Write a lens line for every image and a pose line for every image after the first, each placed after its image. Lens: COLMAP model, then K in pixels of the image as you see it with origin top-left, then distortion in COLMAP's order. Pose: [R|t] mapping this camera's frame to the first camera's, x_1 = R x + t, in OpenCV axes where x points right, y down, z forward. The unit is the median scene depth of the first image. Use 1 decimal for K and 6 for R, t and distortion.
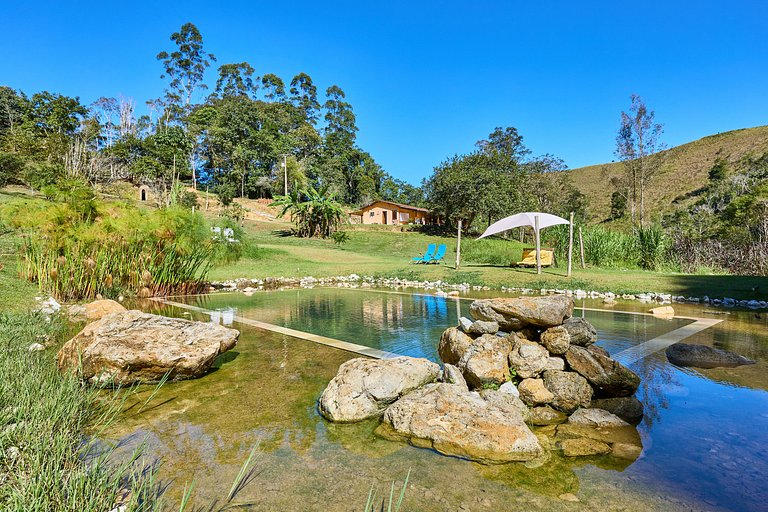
lens RADIAL K [[415.9, 0, 384.6], [0, 415.9, 261.3], [0, 0, 1]] dist [0.007431, -0.002764]
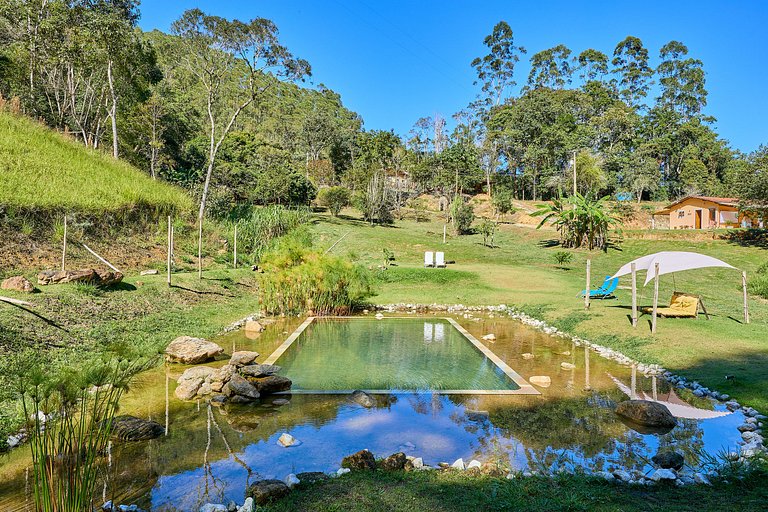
lens RADIAL K [[470.6, 0, 386.6], [0, 470.6, 259.2], [0, 0, 1]] dist [0.006688, 0.002030]
pose [[0.754927, 0.017217, -0.655582, 0.107878], [-0.018095, 0.999822, 0.005420, -0.019136], [0.655559, 0.007771, 0.755104, -0.021723]]
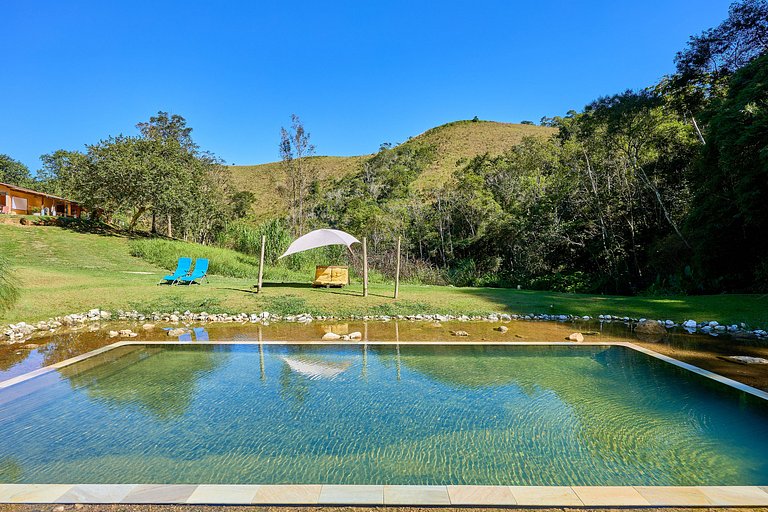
lens RADIAL K [[415.9, 0, 382.5], [0, 415.9, 255.1], [0, 0, 1]] dist [0.007431, -0.002764]
pose [[0.672668, 0.000029, 0.739944, -0.048995], [0.004326, 0.999983, -0.003972, -0.009422], [-0.739931, 0.005873, 0.672657, 0.045168]]
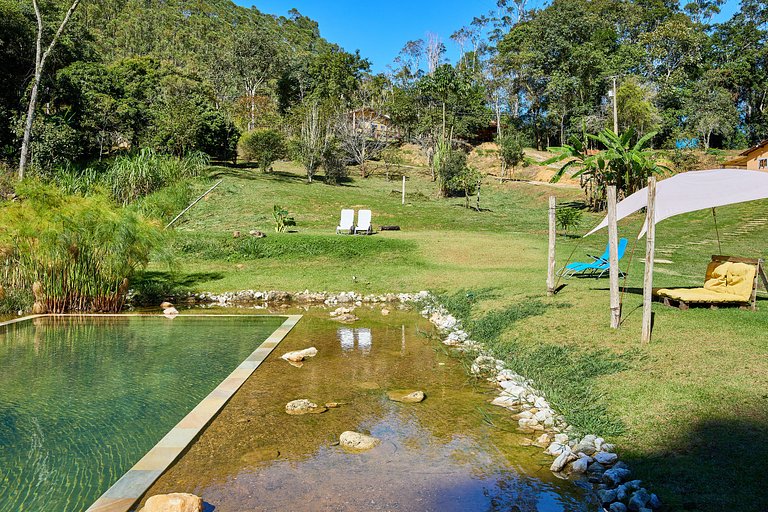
lens RADIAL K [[623.0, 0, 385.7], [0, 623.0, 249.3], [0, 0, 1]] dist [-0.042902, 0.010340]
pose [[0.752192, 0.016863, -0.658728, 0.101979], [-0.008276, 0.999835, 0.016145, -0.009140], [0.658892, -0.006693, 0.752208, 0.069333]]
